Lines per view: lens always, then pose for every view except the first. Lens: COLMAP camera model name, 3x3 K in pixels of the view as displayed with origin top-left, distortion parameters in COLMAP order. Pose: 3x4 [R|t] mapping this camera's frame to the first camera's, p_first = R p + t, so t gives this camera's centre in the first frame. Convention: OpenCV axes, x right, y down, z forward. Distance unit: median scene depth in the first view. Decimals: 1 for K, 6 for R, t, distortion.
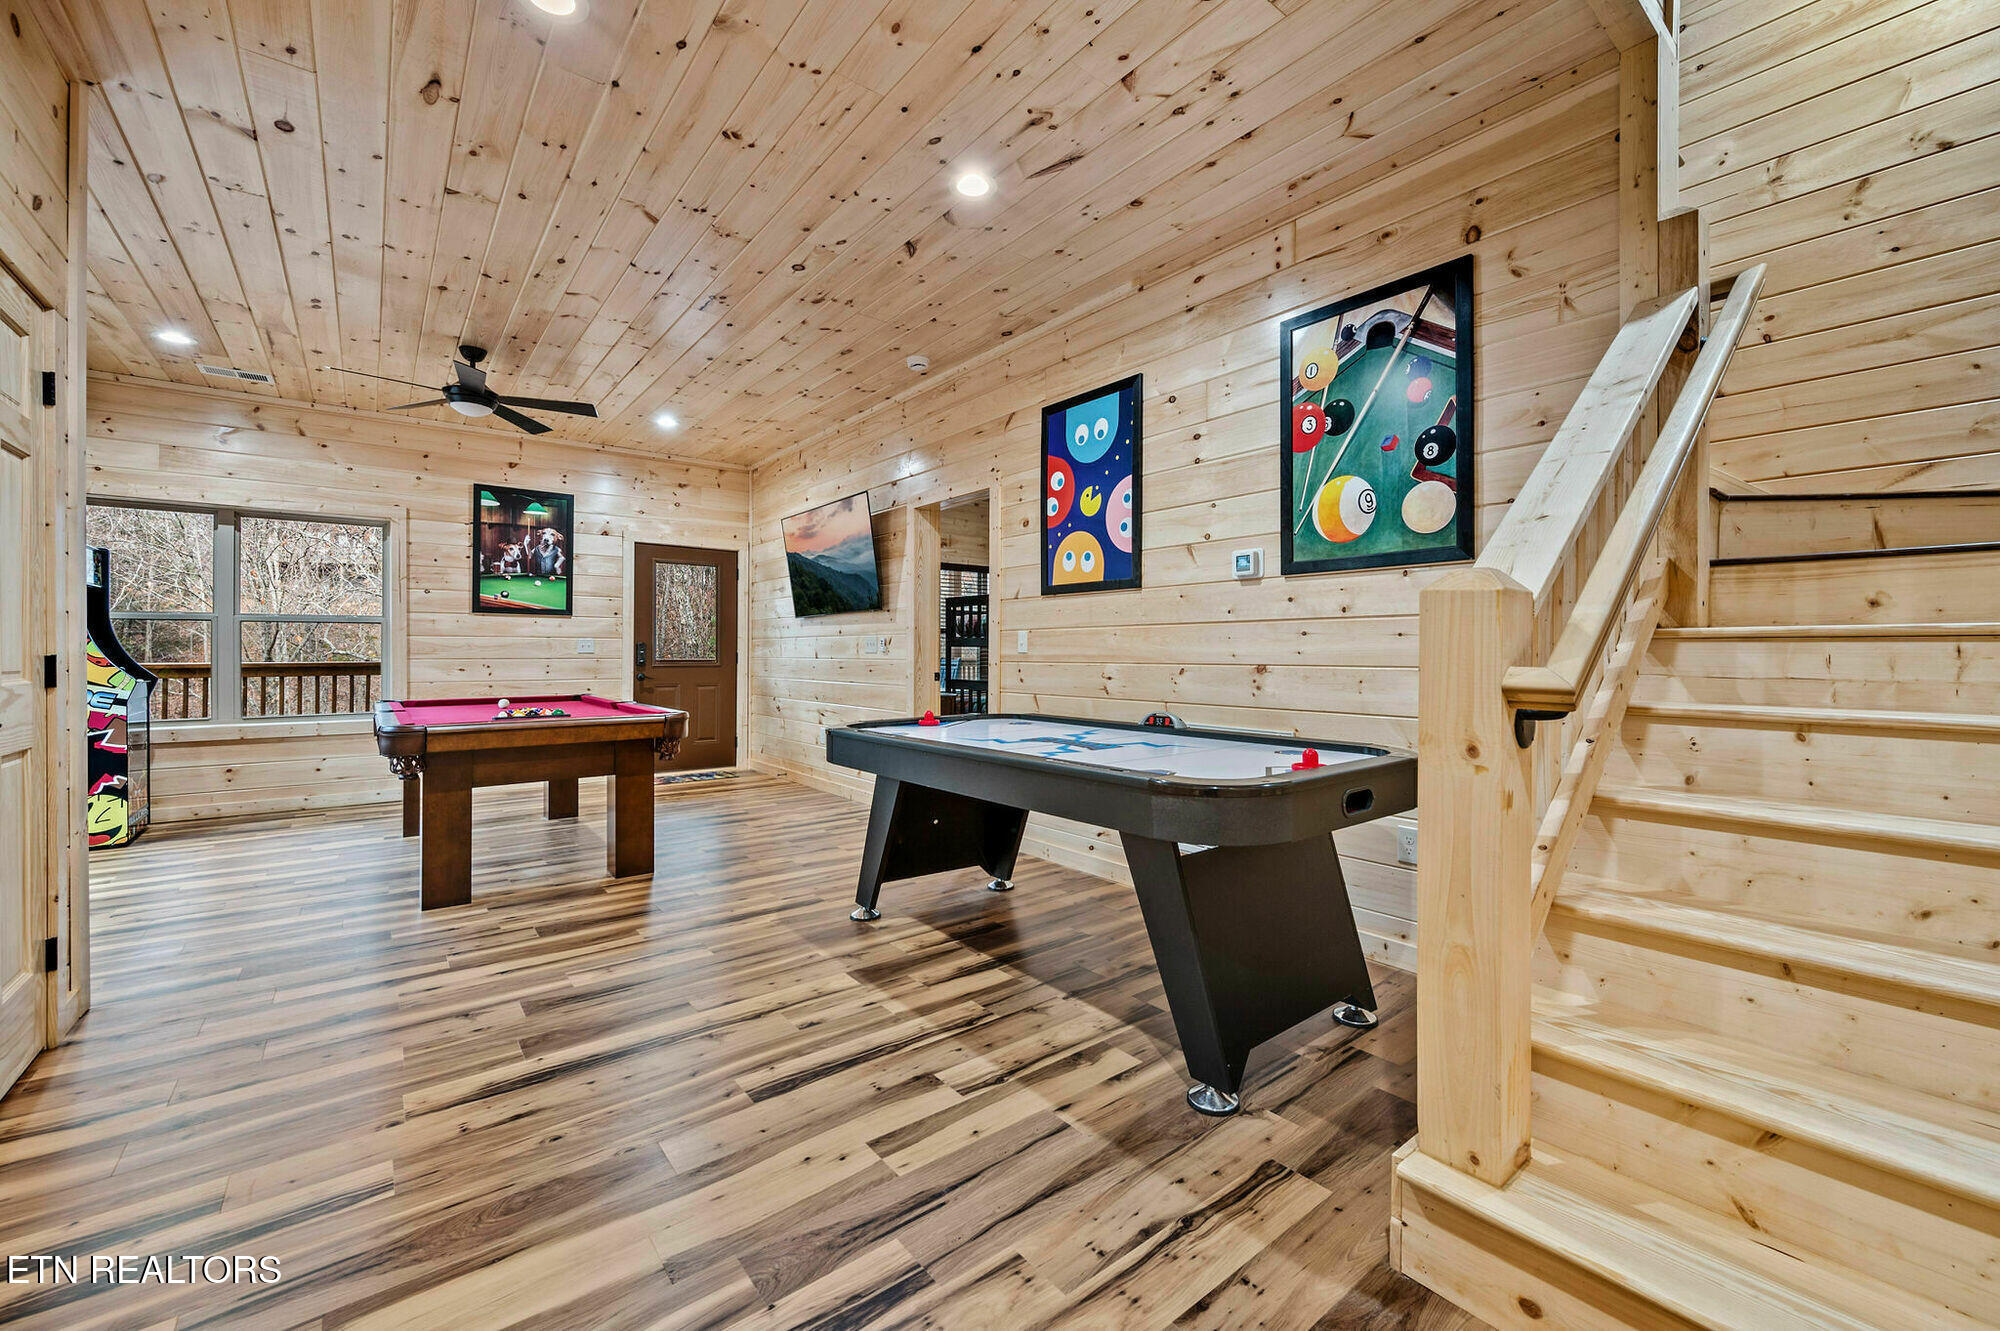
lens RADIAL K [[792.9, 0, 995.7], [0, 792.9, 643.6], [0, 0, 1]] dist [-0.001094, -0.000405]
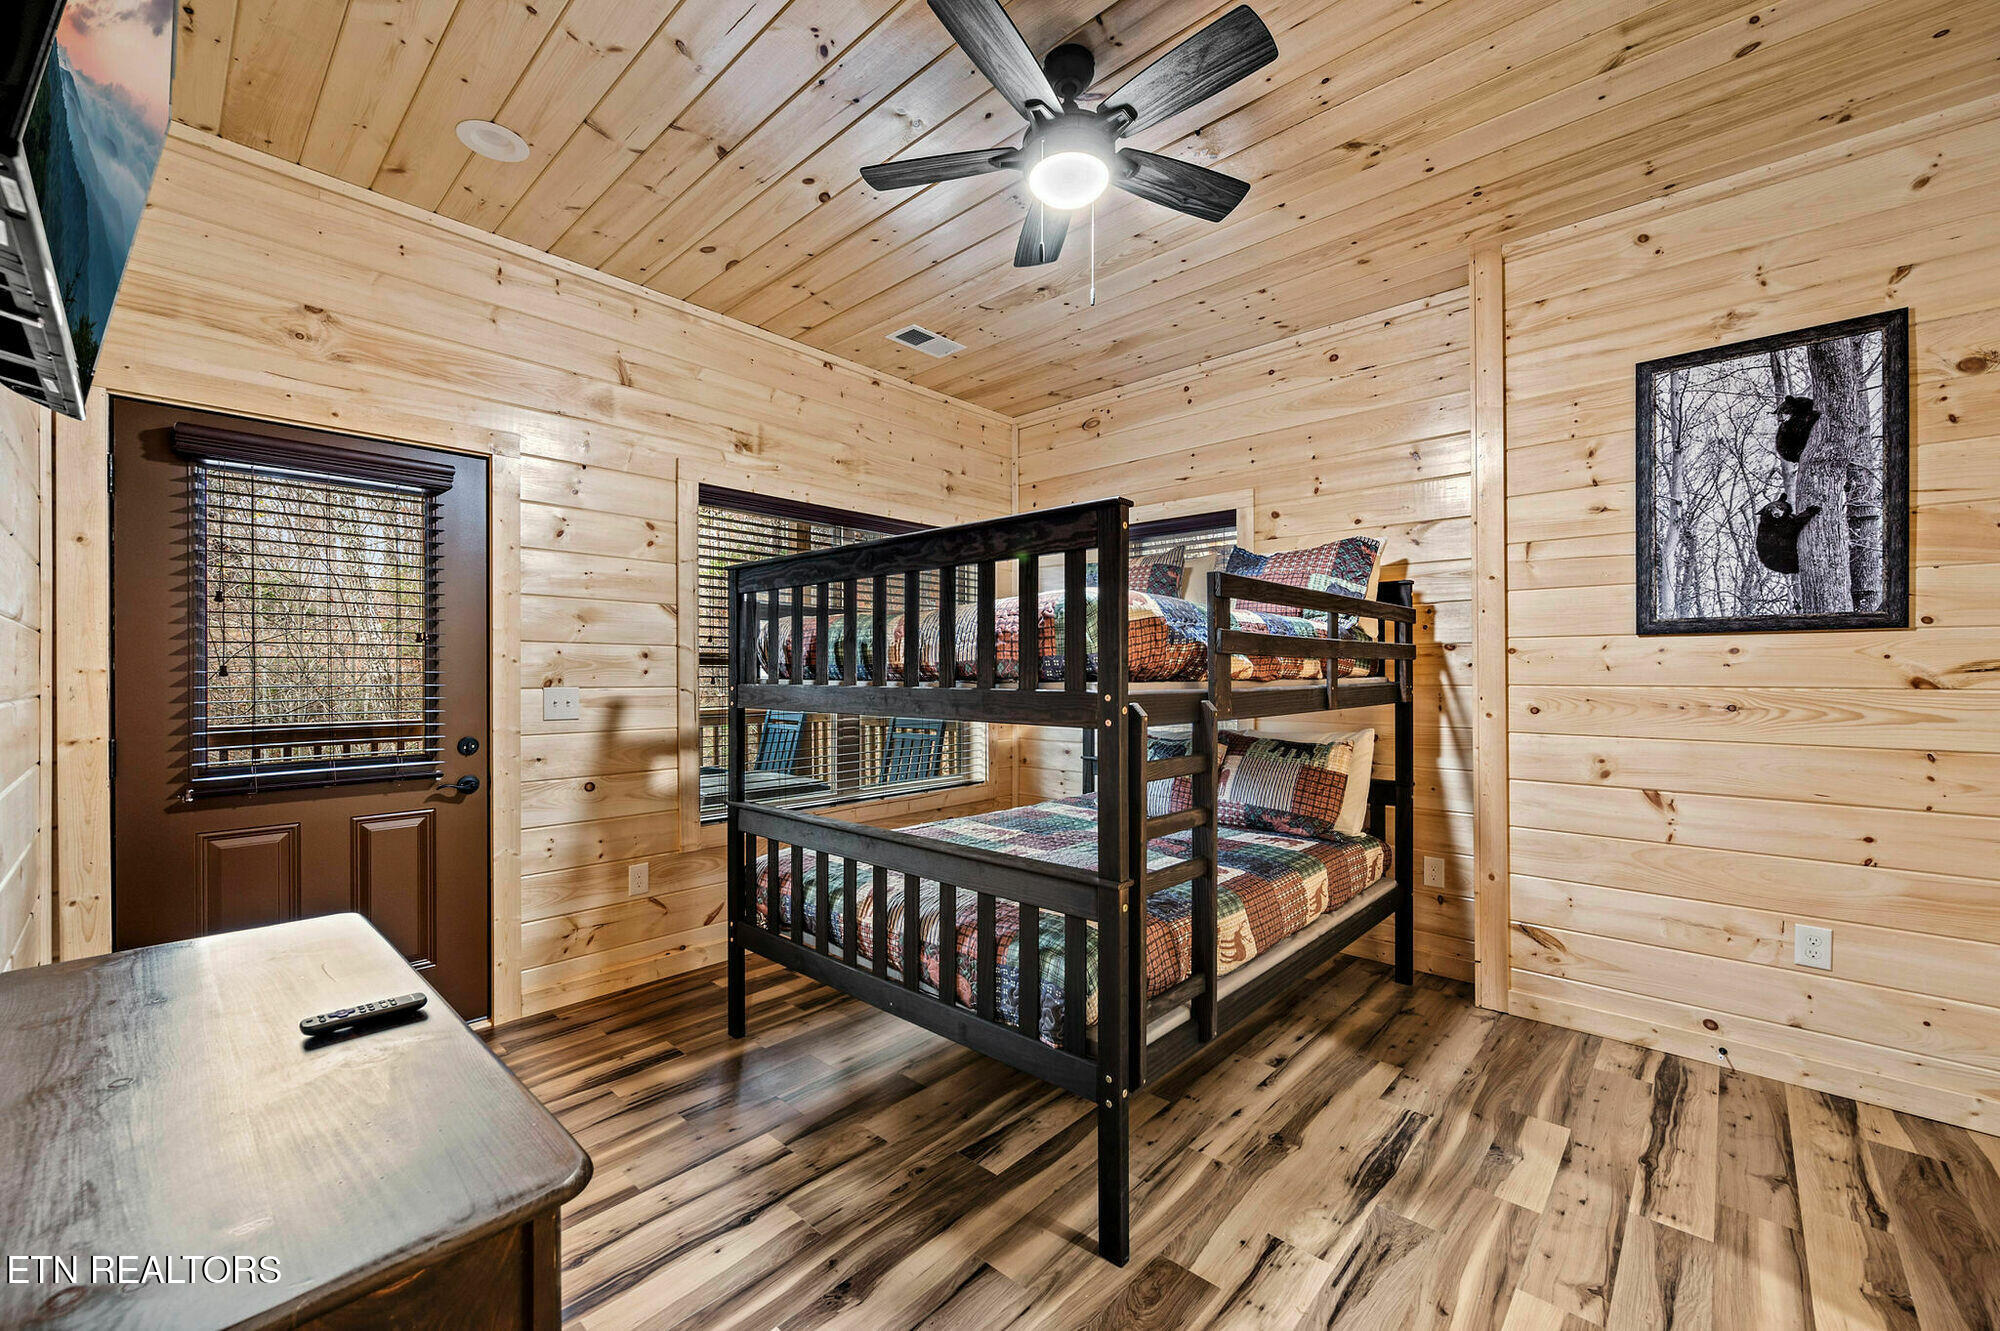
lens RADIAL K [[793.0, 0, 995.9], [0, 793.0, 667.0], [0, 0, 1]] dist [-0.000344, -0.000082]
pose [[0.987765, 0.000610, 0.155948, -0.001730], [-0.001708, 0.999975, 0.006909, -0.026223], [-0.155940, -0.007091, 0.987741, 1.004864]]
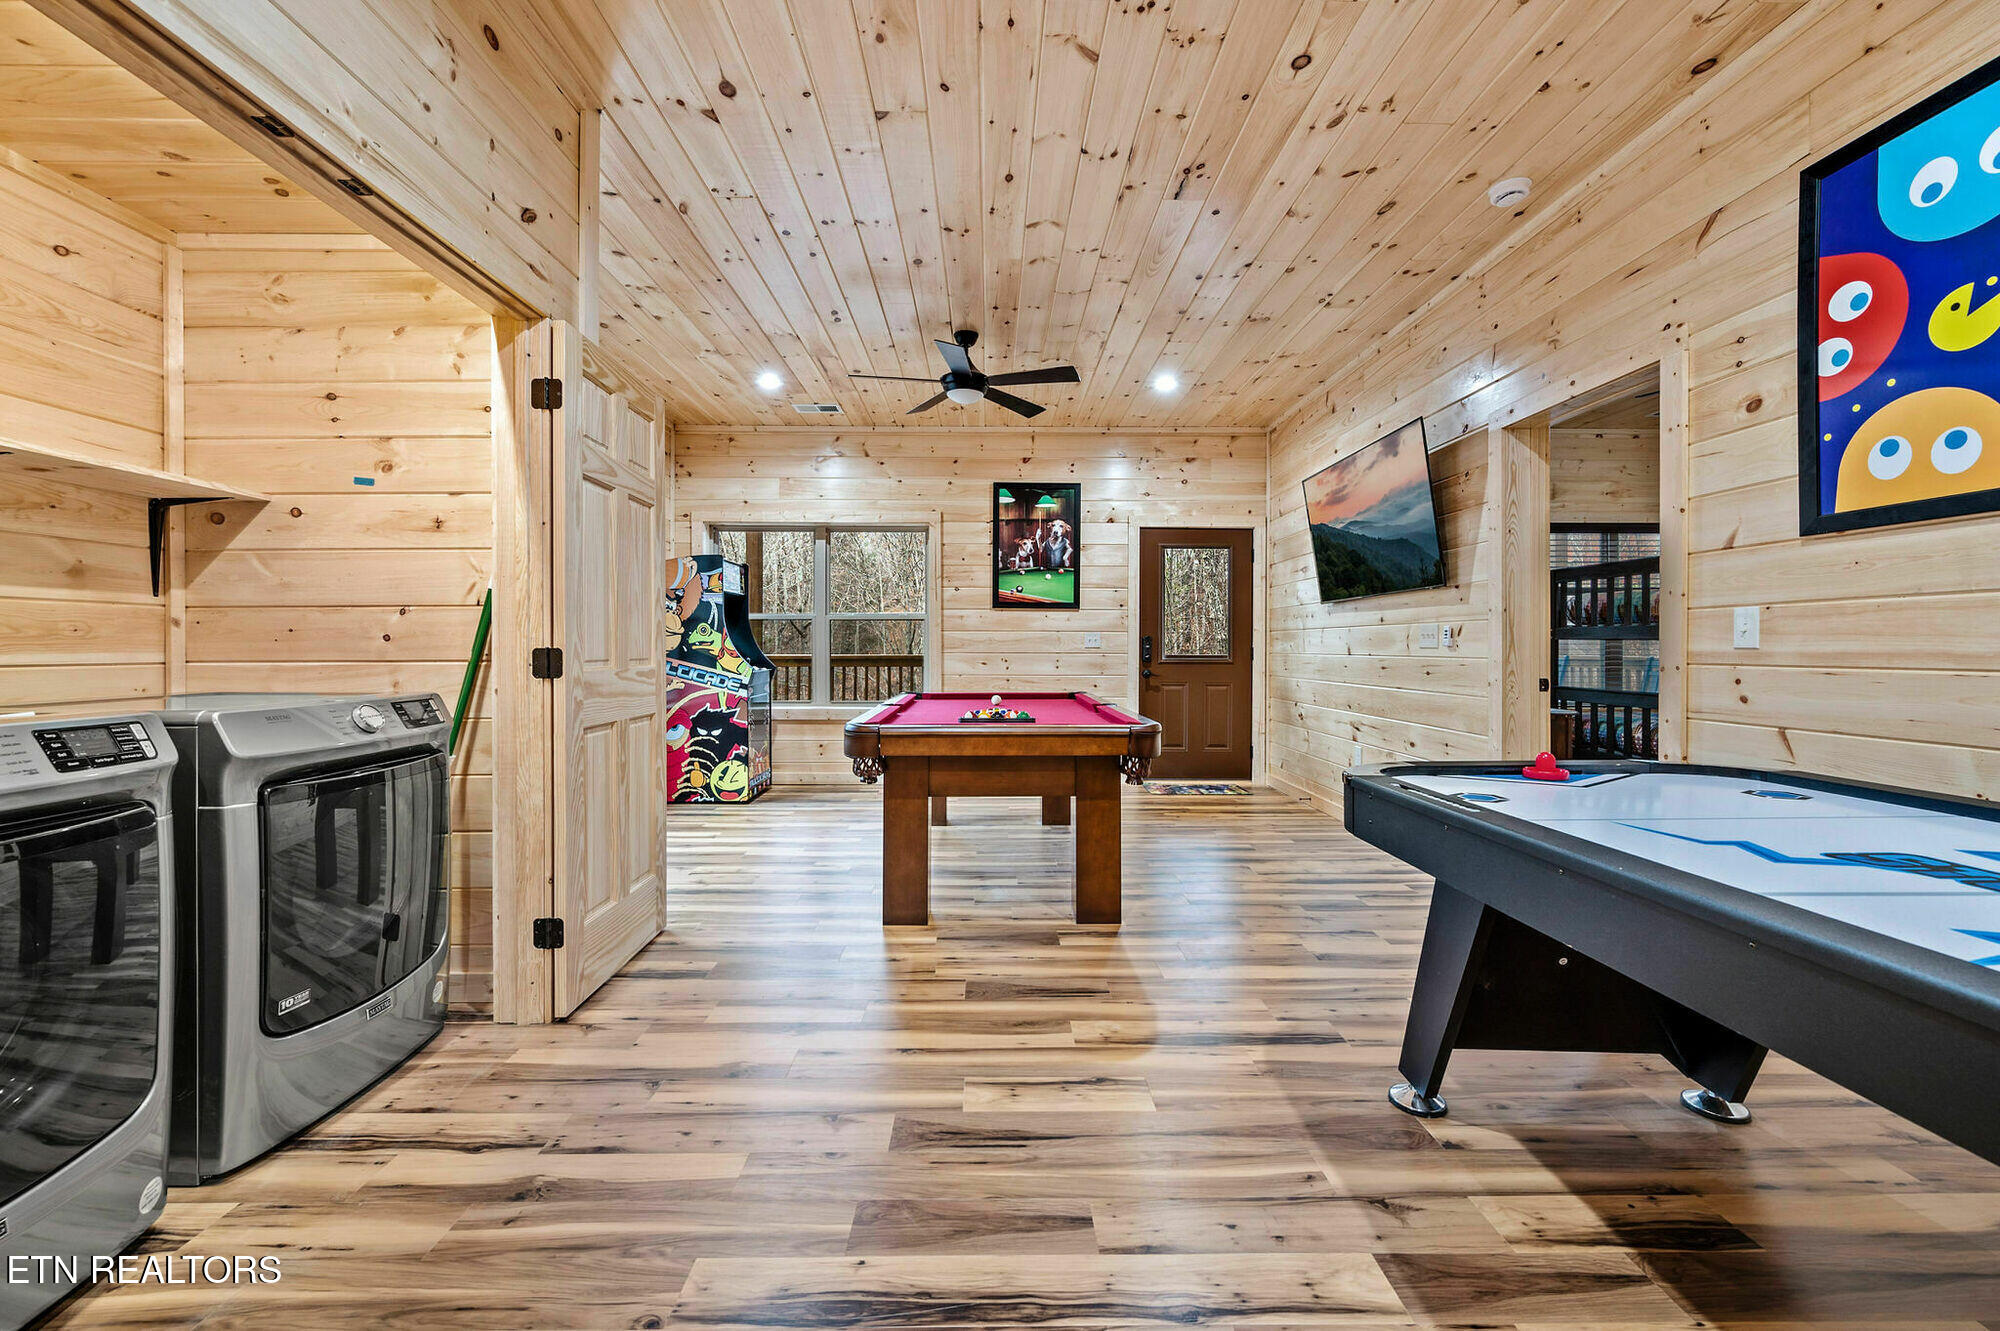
lens RADIAL K [[792.9, 0, 995.7], [0, 792.9, 643.6], [0, 0, 1]] dist [-0.001094, -0.000405]
pose [[0.791692, -0.001126, -0.610919, -0.034186], [0.004766, 0.999979, 0.004333, 0.003044], [0.610902, -0.006342, 0.791681, 0.224712]]
